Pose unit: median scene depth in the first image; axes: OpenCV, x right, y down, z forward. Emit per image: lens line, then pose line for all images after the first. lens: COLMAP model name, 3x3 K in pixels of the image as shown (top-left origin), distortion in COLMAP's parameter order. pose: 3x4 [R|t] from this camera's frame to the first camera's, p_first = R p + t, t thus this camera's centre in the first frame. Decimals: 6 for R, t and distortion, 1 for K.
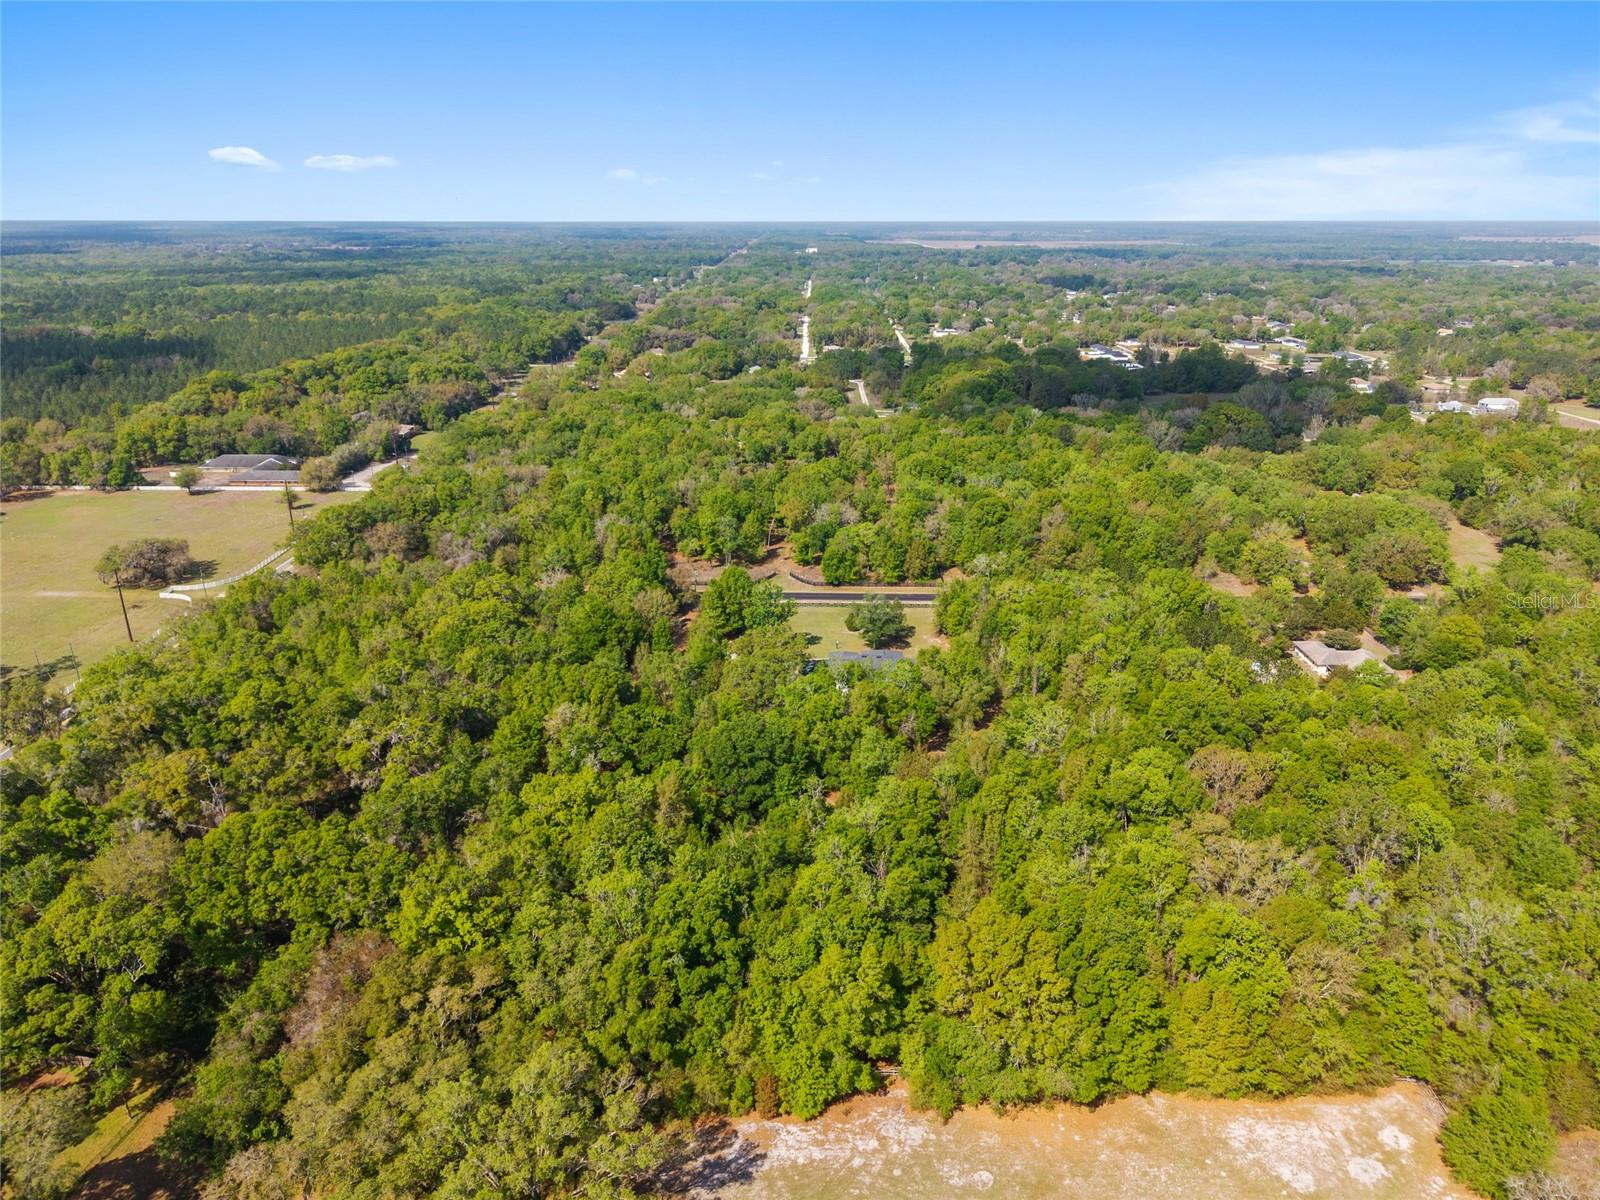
lens RADIAL K [[1067.1, 0, 797.8], [0, 1067.1, 599.3], [0, 0, 1]] dist [0.018340, -0.004959]
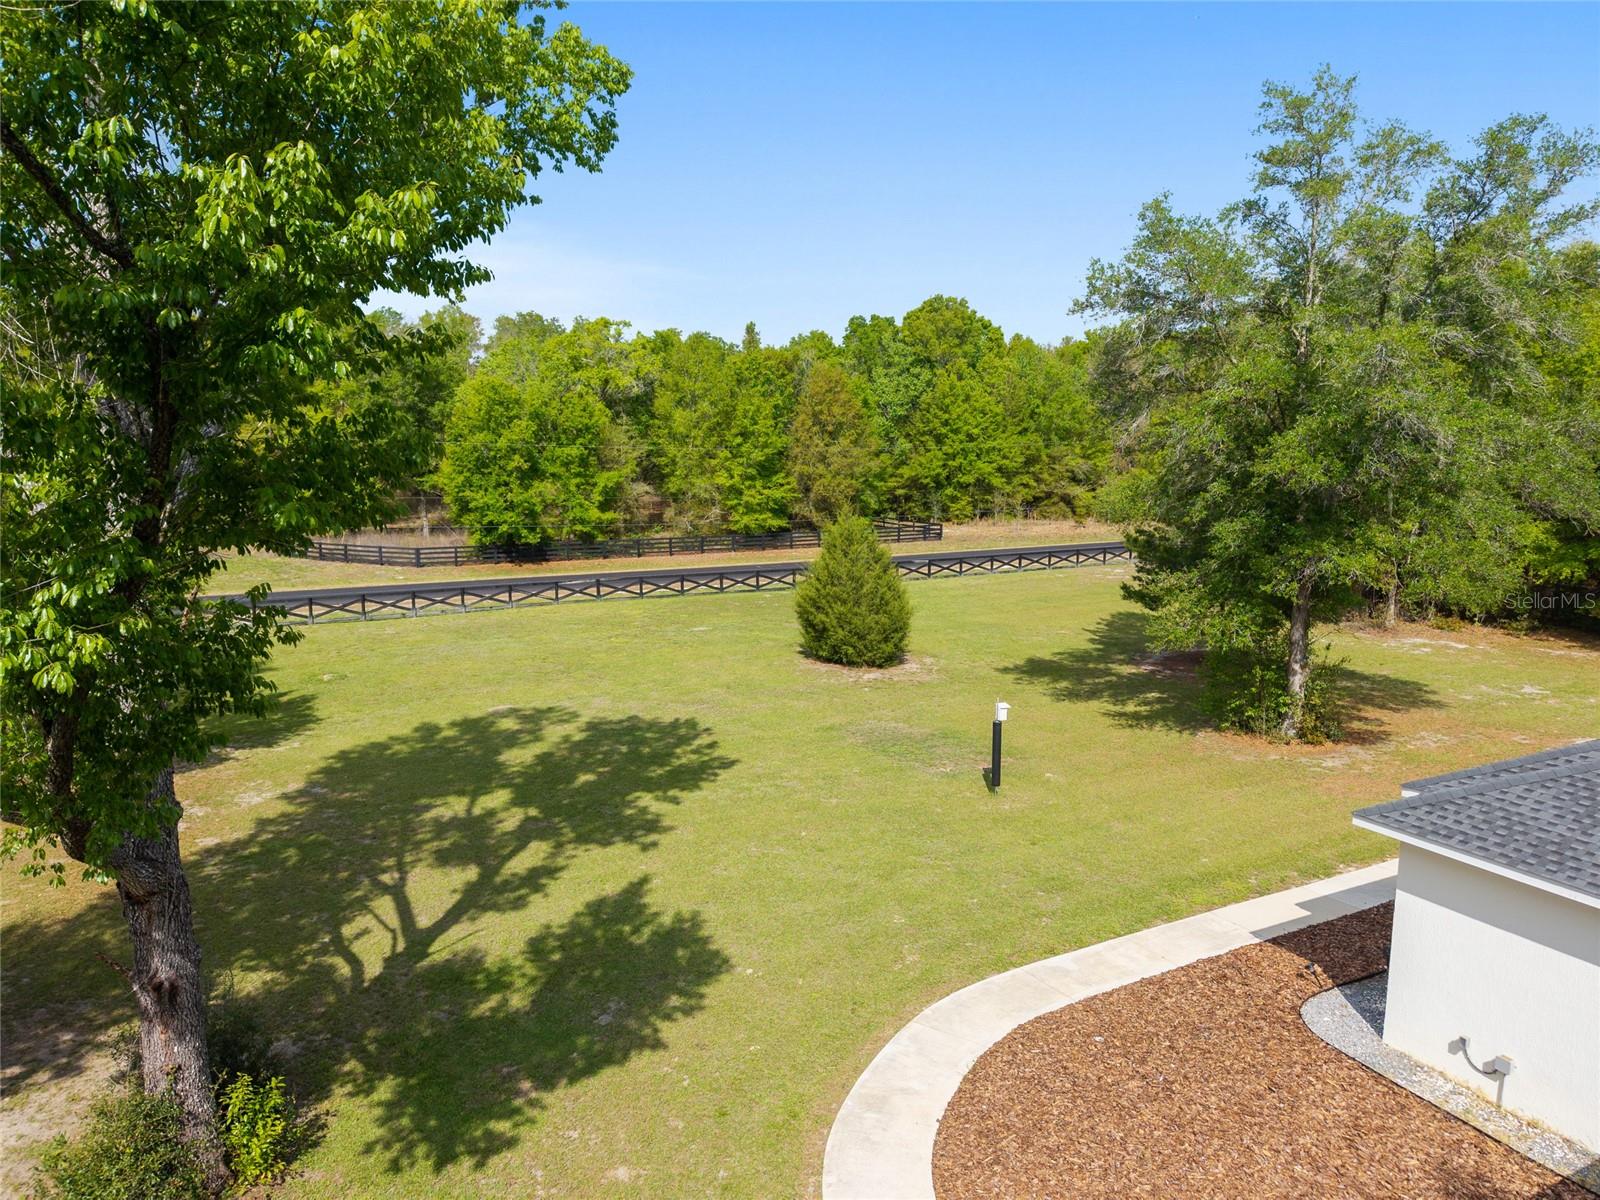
lens RADIAL K [[1067.1, 0, 796.3], [0, 1067.1, 598.6], [0, 0, 1]] dist [0.018340, -0.004959]
pose [[0.886700, -0.077606, 0.455785, -0.014260], [0.162536, 0.975211, -0.150154, 0.035474], [-0.432834, 0.207223, 0.877333, 0.788050]]
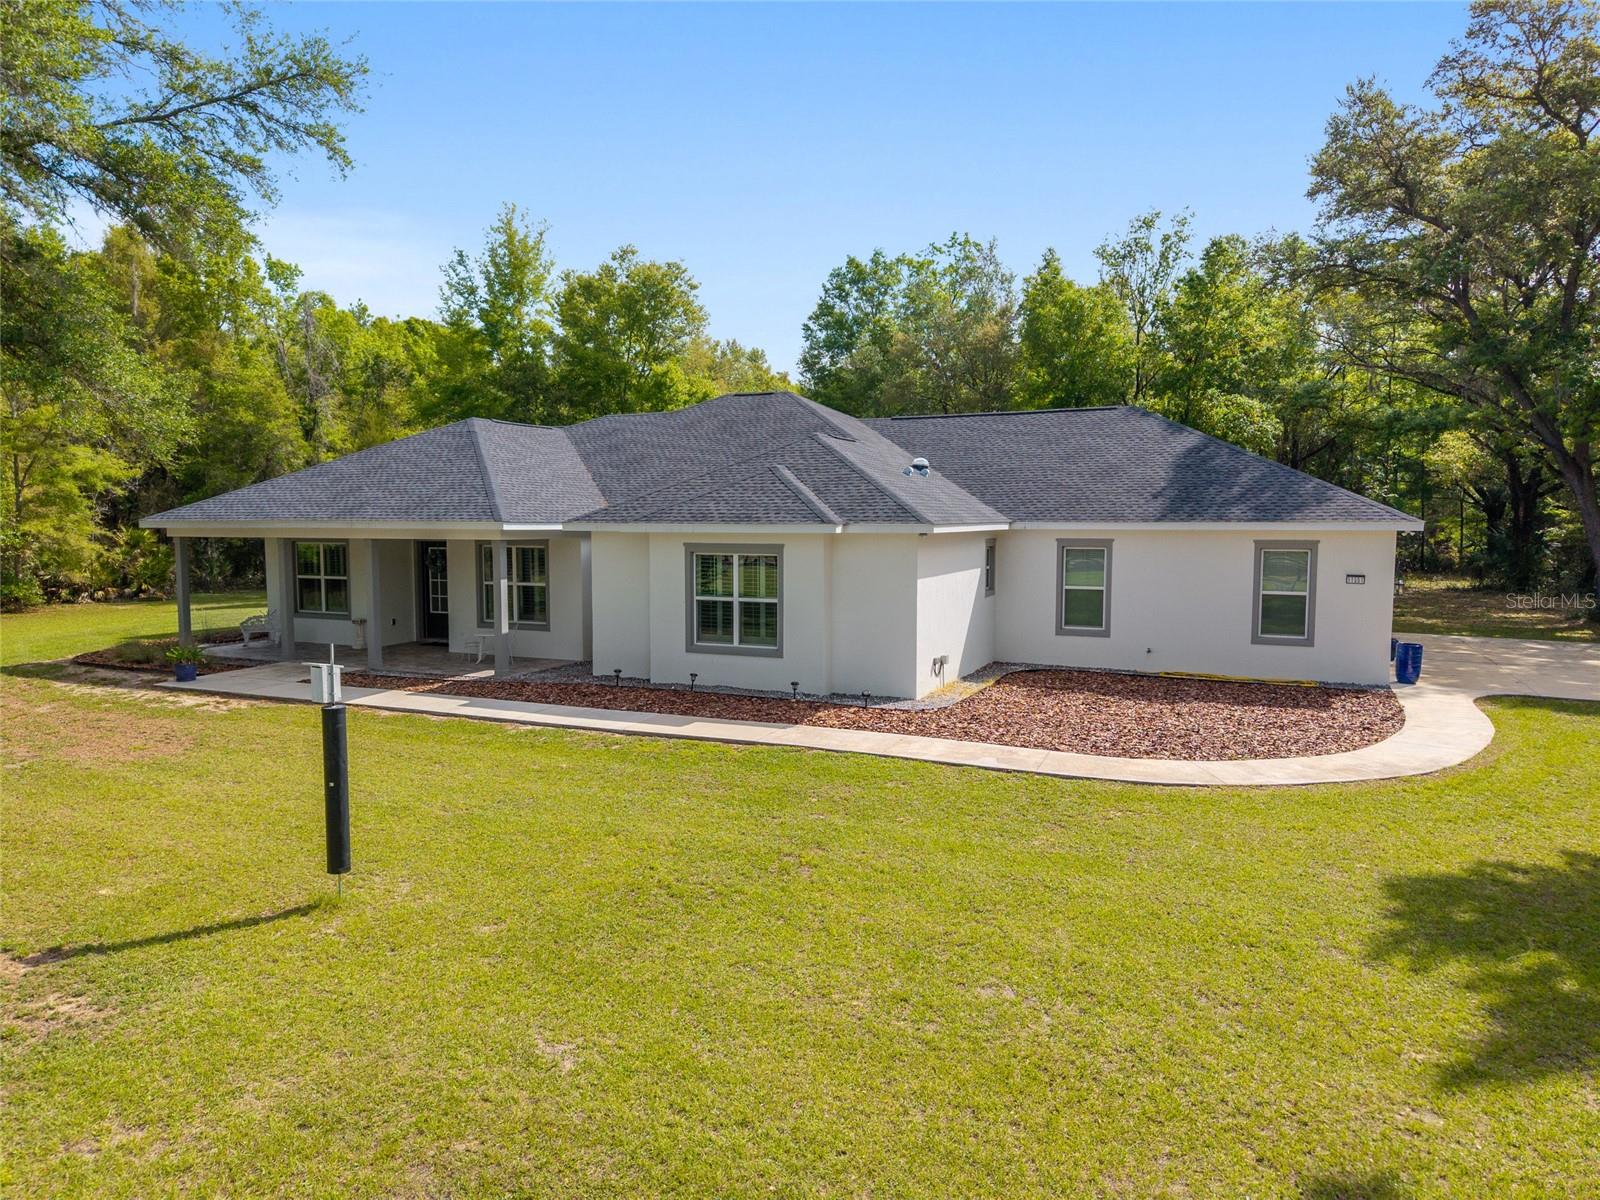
lens RADIAL K [[1067.1, 0, 792.7], [0, 1067.1, 603.4], [0, 0, 1]] dist [0.018340, -0.004959]
pose [[-0.910630, -0.038515, 0.411423, 0.007669], [0.133647, 0.914682, 0.381438, 0.023023], [-0.391012, 0.402334, -0.827790, 0.865808]]
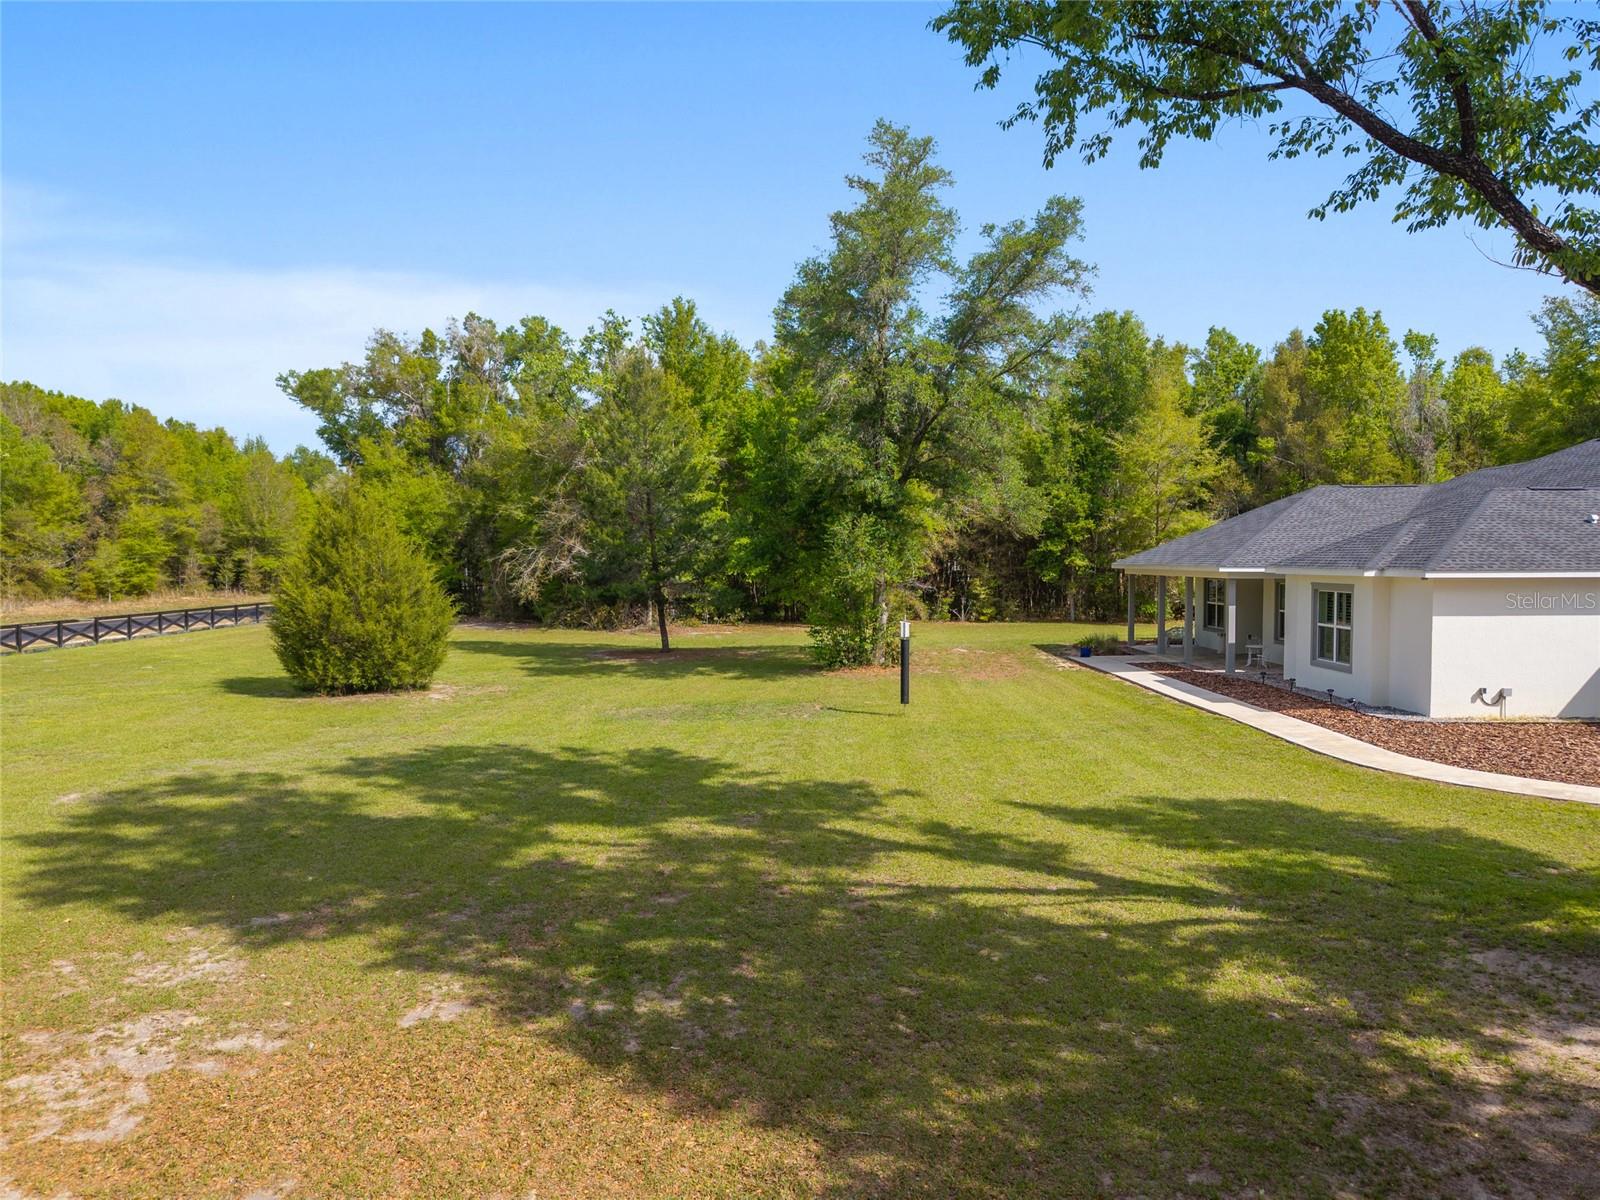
lens RADIAL K [[1067.1, 0, 798.7], [0, 1067.1, 599.8], [0, 0, 1]] dist [0.018340, -0.004959]
pose [[-0.004320, -0.043923, 0.999026, -0.042686], [0.336490, 0.940713, 0.042814, 0.026713], [-0.941677, 0.336347, 0.010716, 0.853143]]
